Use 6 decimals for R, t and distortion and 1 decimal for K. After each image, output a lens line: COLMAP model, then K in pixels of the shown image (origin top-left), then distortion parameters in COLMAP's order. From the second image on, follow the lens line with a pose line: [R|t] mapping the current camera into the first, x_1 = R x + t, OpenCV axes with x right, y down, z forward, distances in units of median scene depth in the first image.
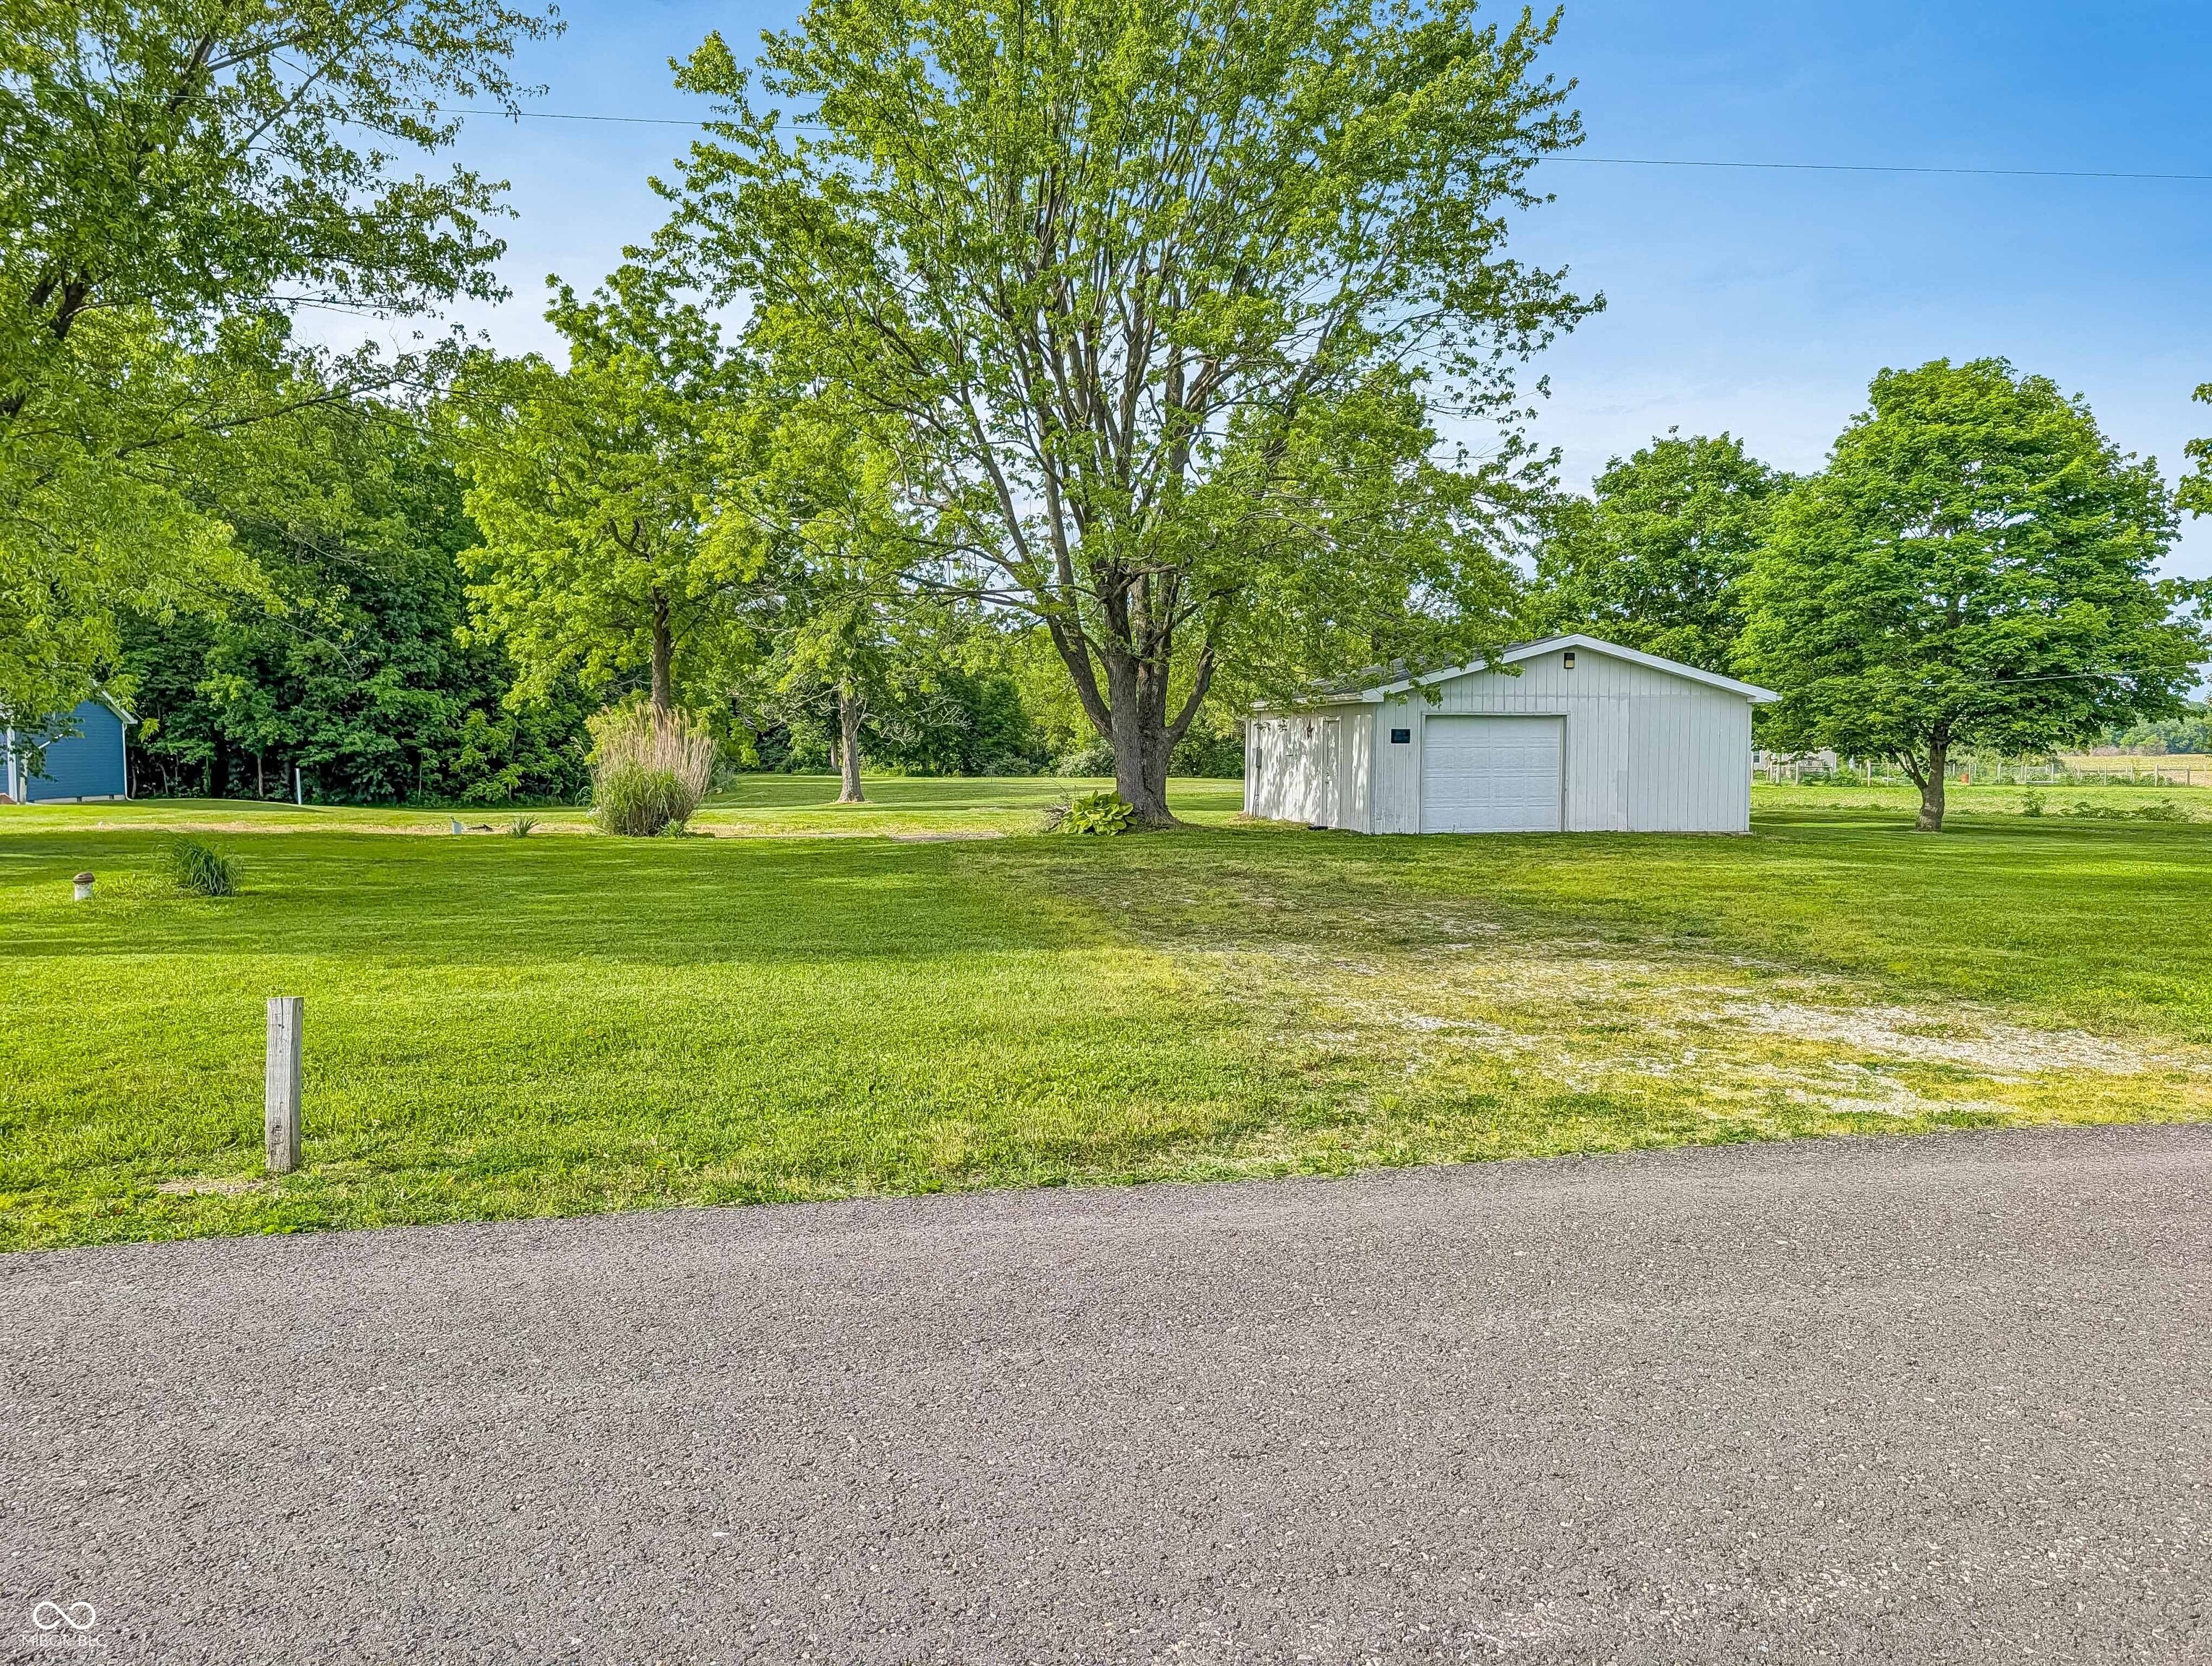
lens RADIAL K [[1615.7, 0, 1106.0], [0, 1615.7, 833.0], [0, 0, 1]] dist [0.006555, -0.025783]
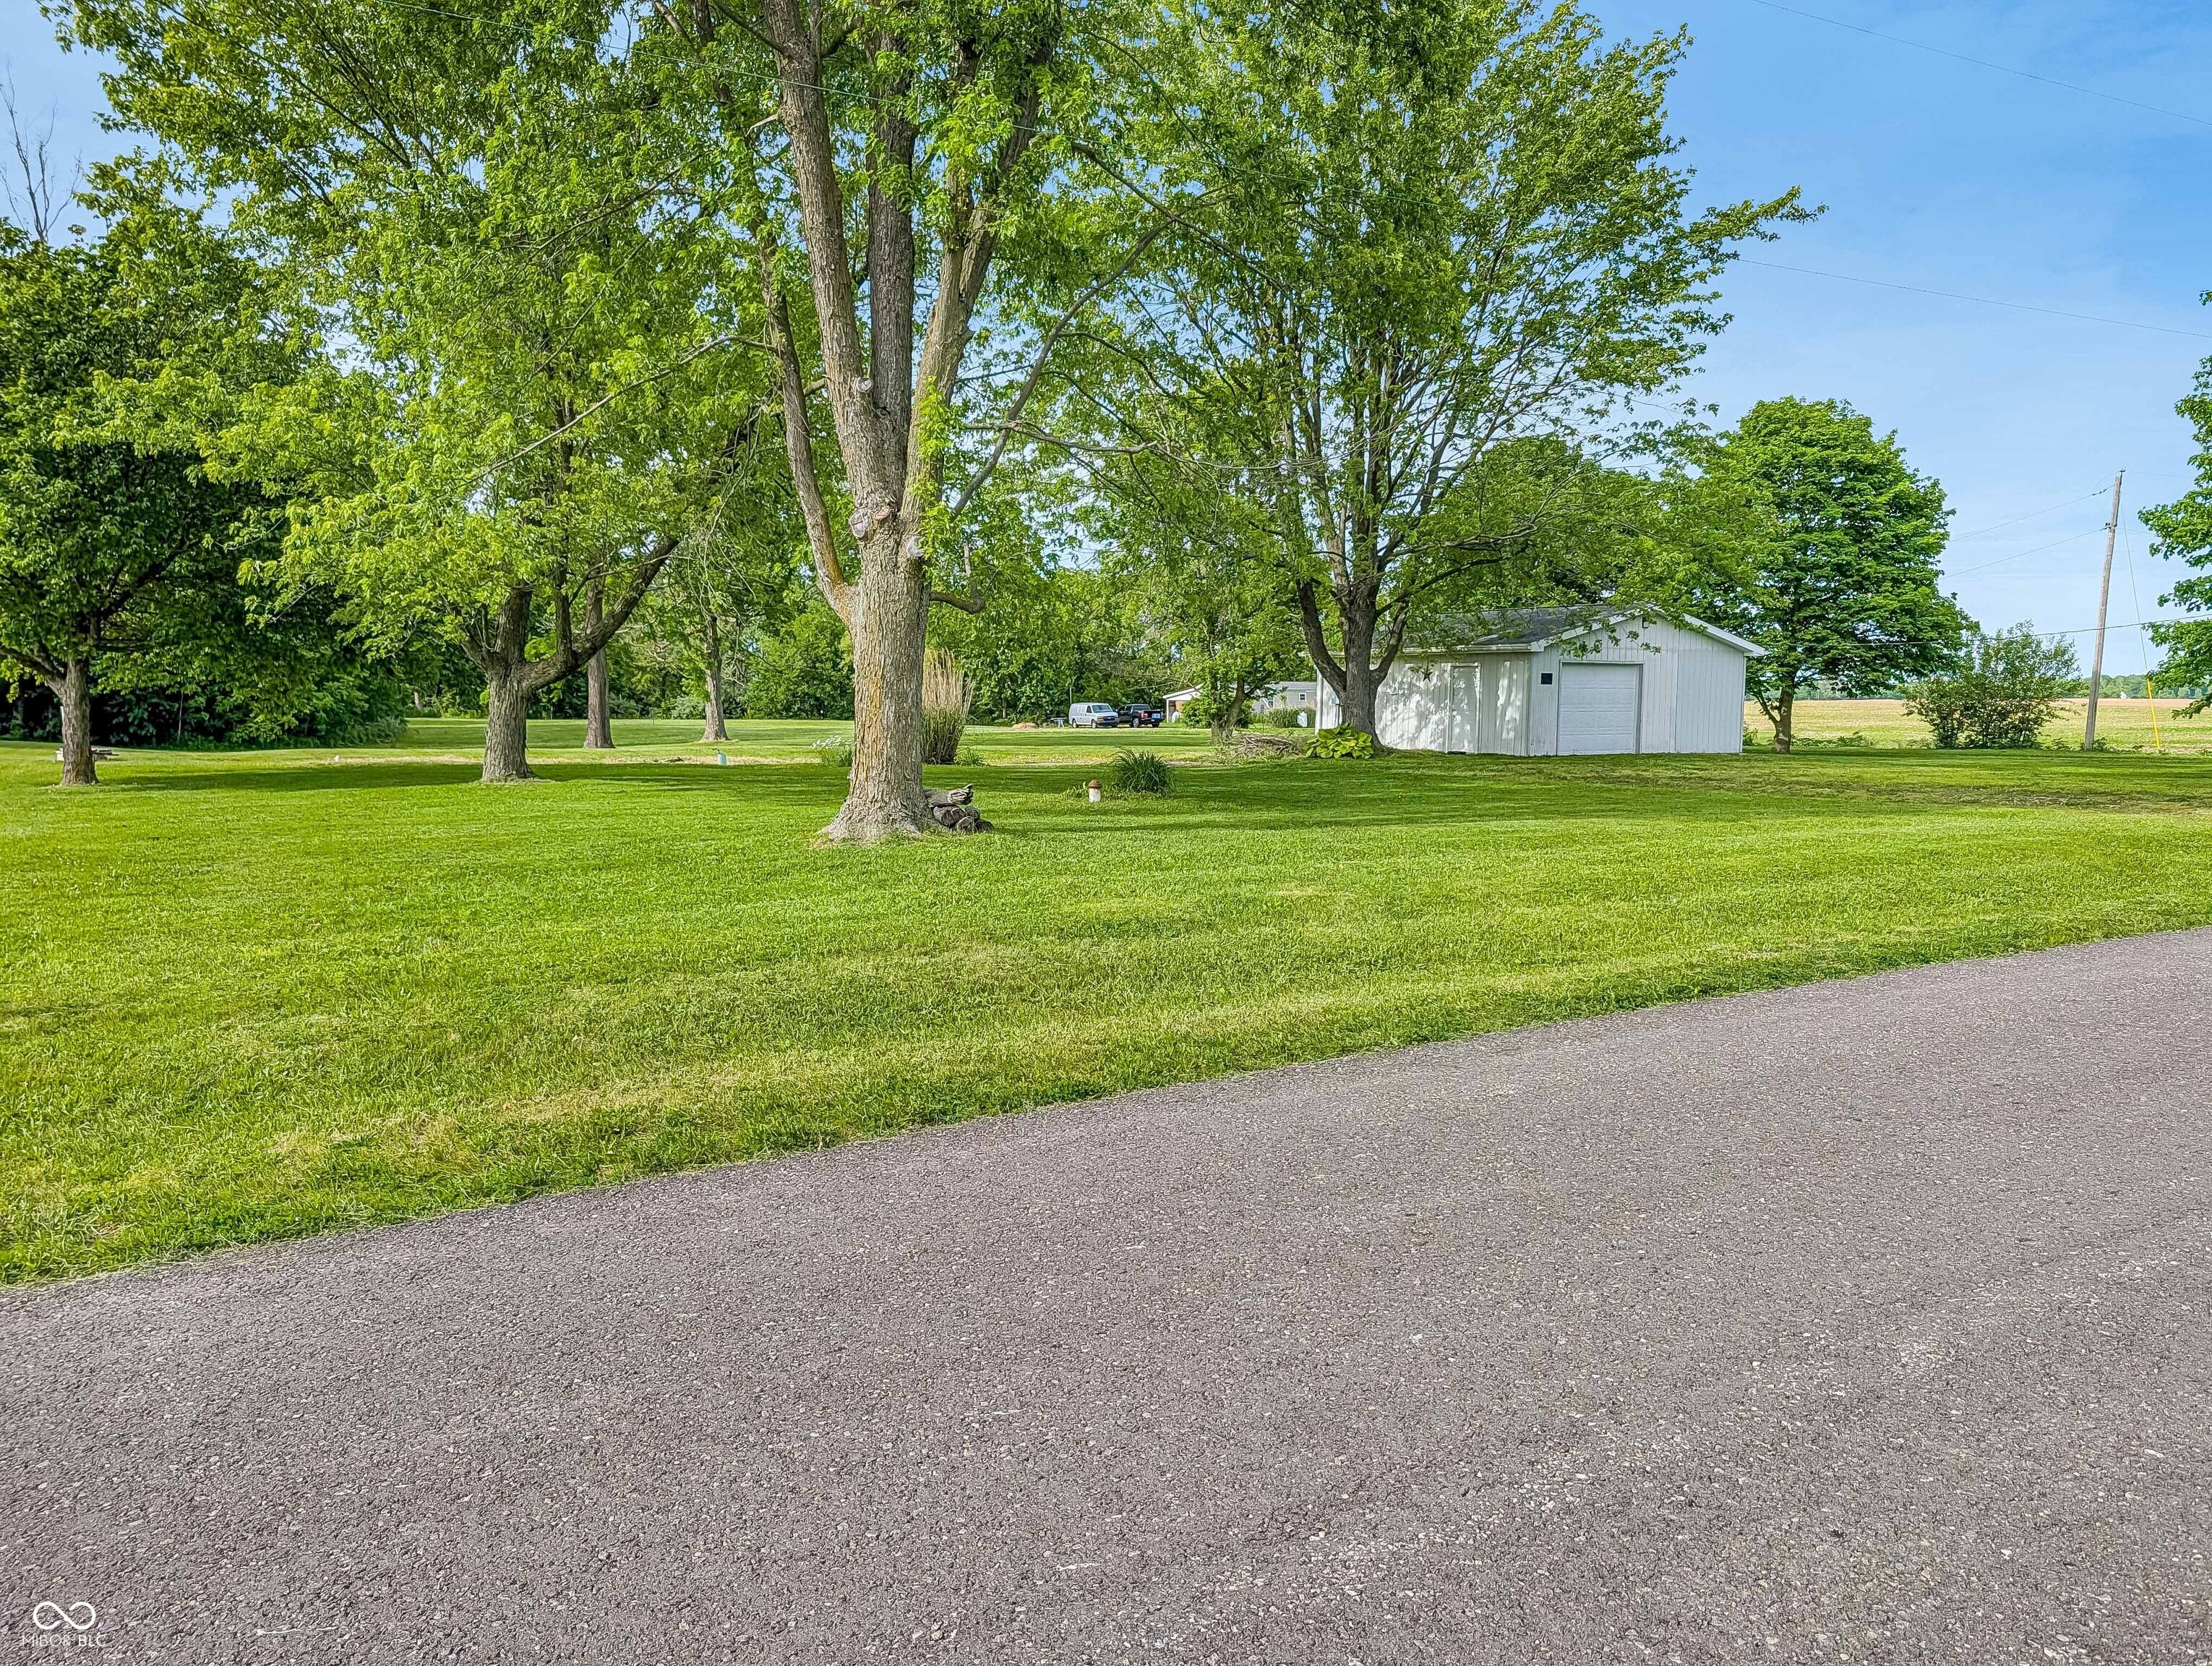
lens RADIAL K [[1615.7, 0, 1106.0], [0, 1615.7, 833.0], [0, 0, 1]] dist [0.006555, -0.025783]
pose [[0.943780, -0.023495, 0.329738, -0.454170], [0.012109, 0.999259, 0.036543, 0.008107], [-0.330353, -0.030496, 0.943365, -0.070582]]
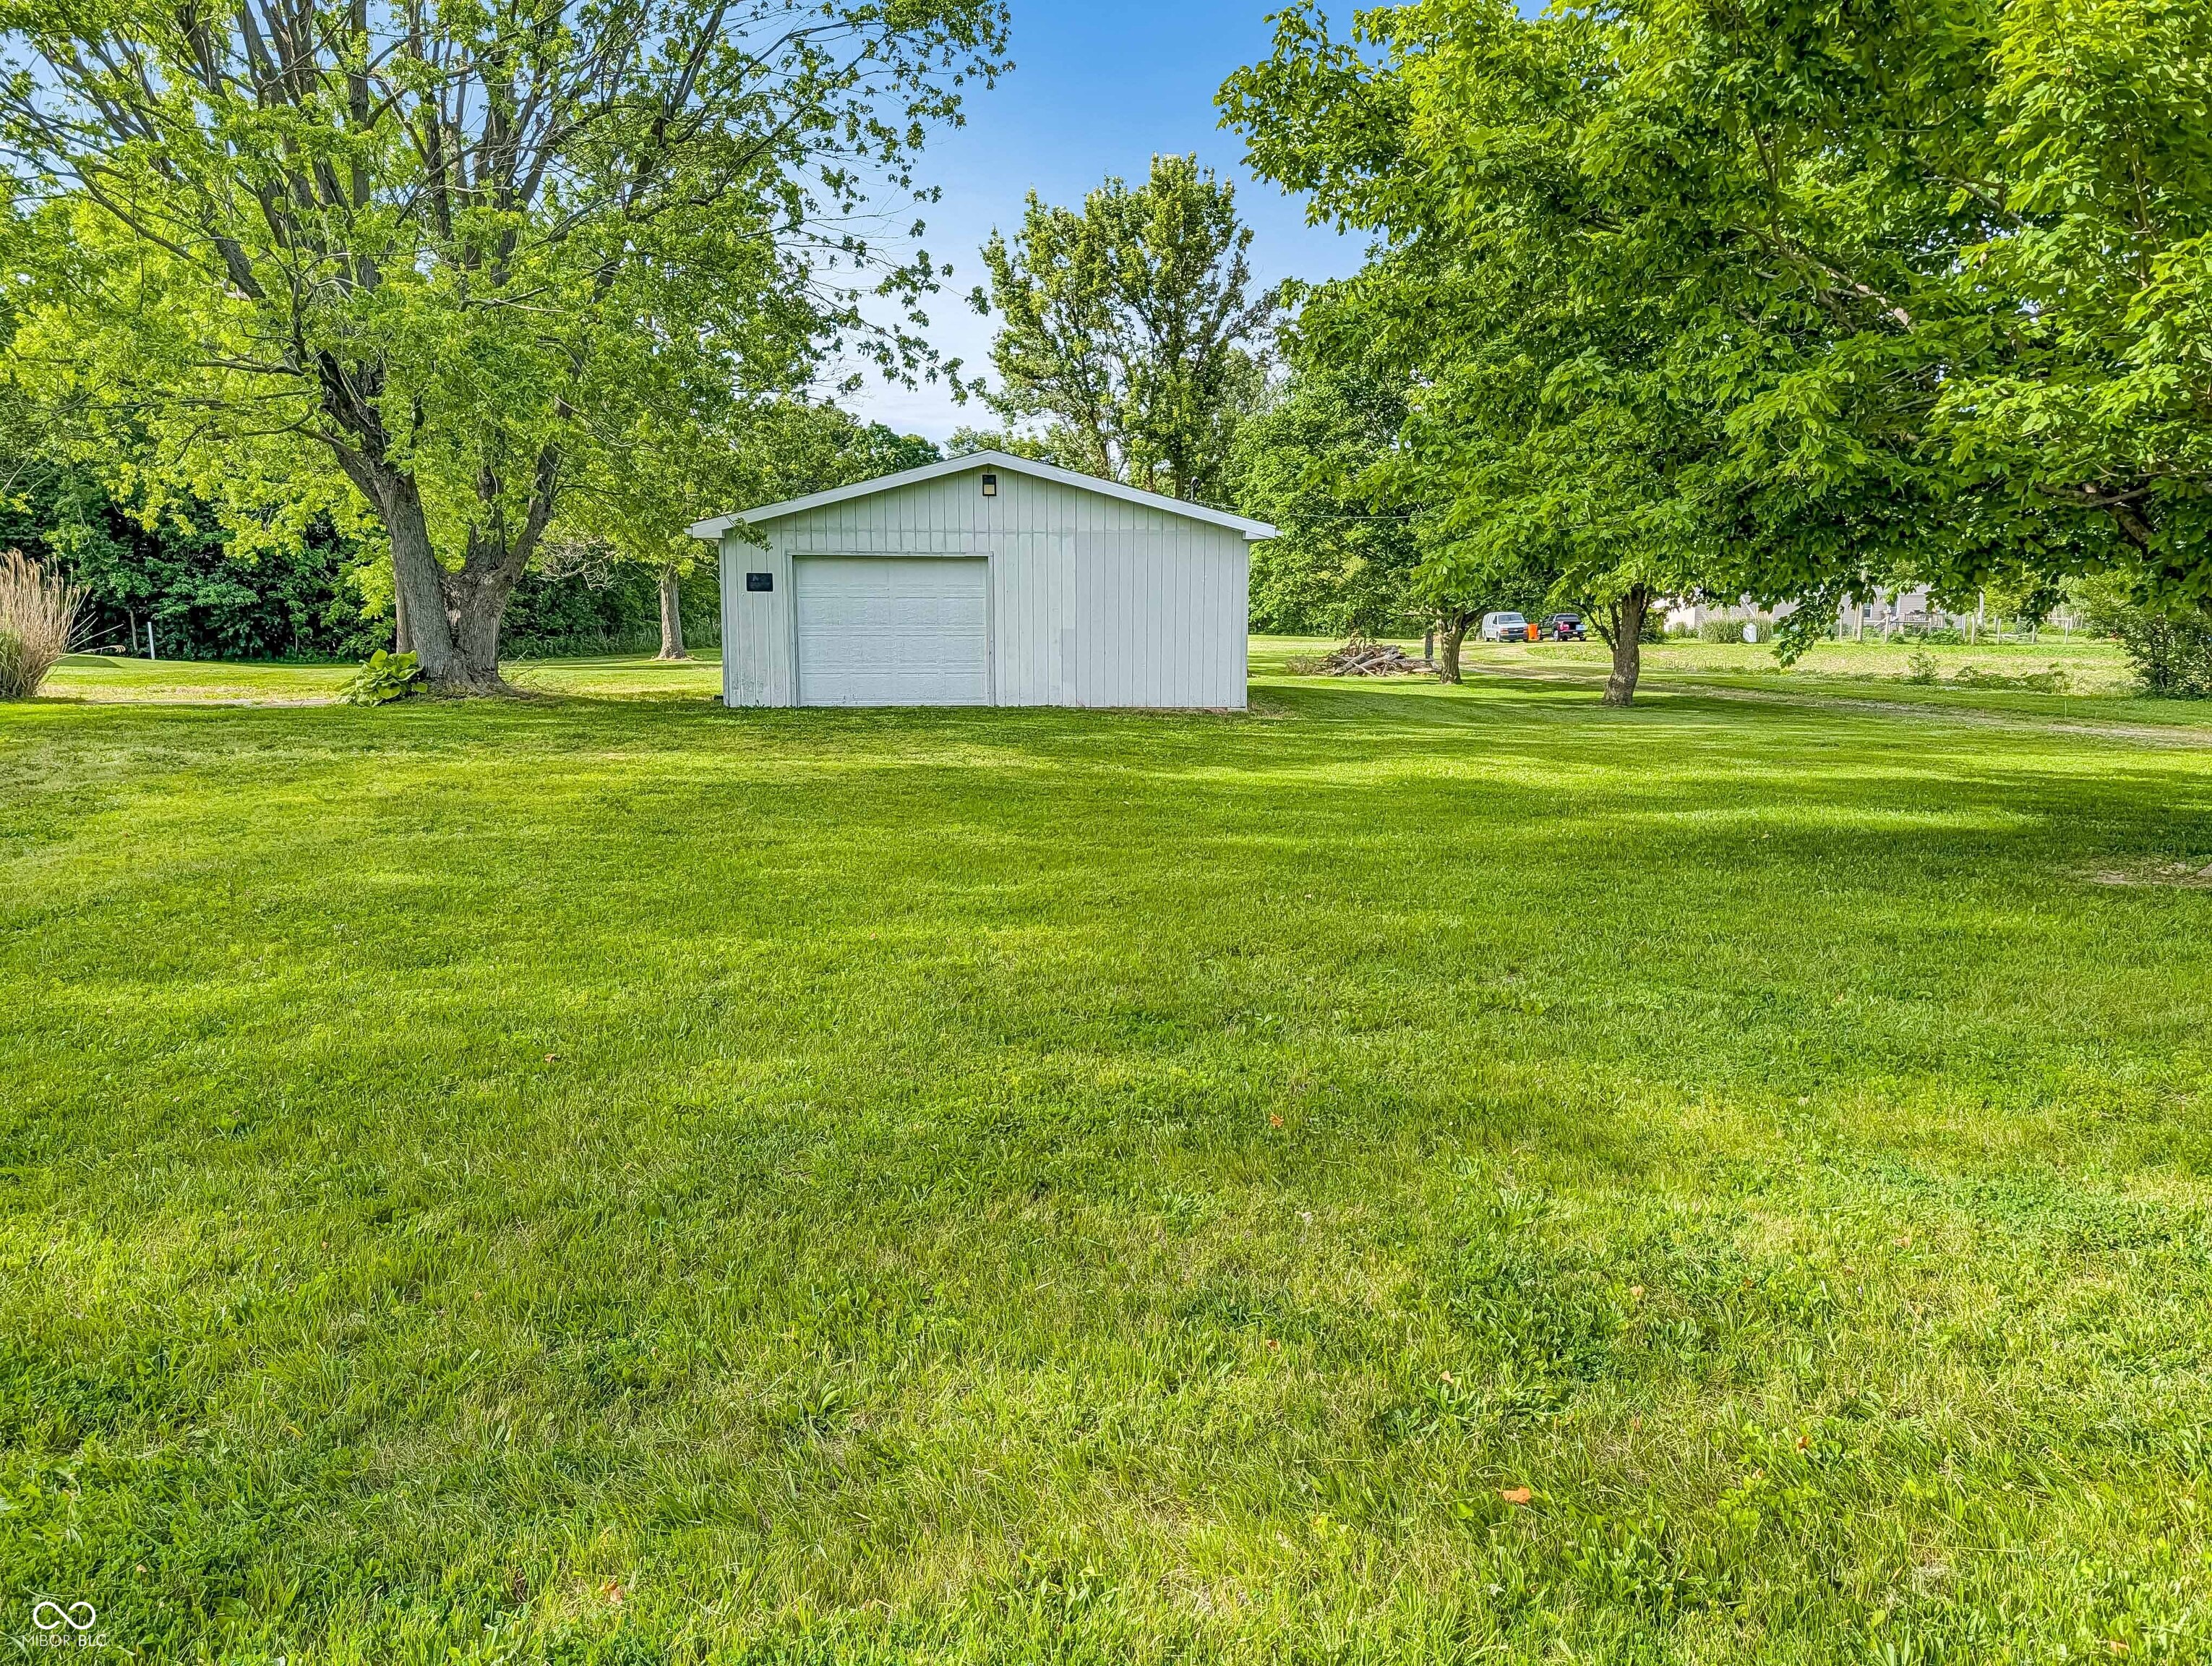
lens RADIAL K [[1615.7, 0, 1106.0], [0, 1615.7, 833.0], [0, 0, 1]] dist [0.006555, -0.025783]
pose [[0.991534, 0.018424, -0.128534, 0.365064], [-0.006913, 0.995969, 0.089433, -0.007432], [0.129664, -0.087787, 0.987664, 0.180126]]
